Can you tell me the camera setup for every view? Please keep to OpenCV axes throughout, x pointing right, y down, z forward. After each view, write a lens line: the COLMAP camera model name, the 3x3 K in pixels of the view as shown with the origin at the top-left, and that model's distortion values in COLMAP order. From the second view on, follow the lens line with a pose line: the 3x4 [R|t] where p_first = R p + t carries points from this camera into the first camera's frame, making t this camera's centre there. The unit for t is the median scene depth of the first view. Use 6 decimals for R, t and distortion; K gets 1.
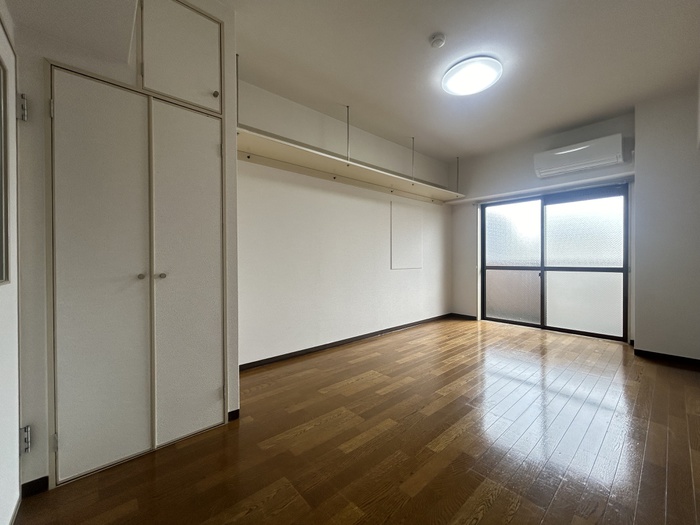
lens RADIAL K [[286.1, 0, 352.1], [0, 286.1, 263.8], [0, 0, 1]] dist [0.004660, -0.000386]
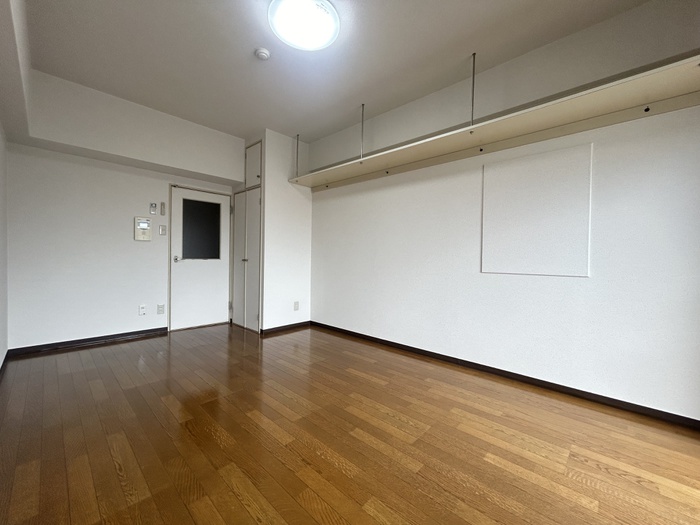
lens RADIAL K [[279.7, 0, 350.1], [0, 279.7, 262.4], [0, 0, 1]] dist [-0.001501, -0.000012]
pose [[0.136522, 0.012951, -0.990552, 0.967990], [-0.011996, 0.999863, 0.011419, -0.001671], [0.990564, 0.010324, 0.136659, 0.827442]]
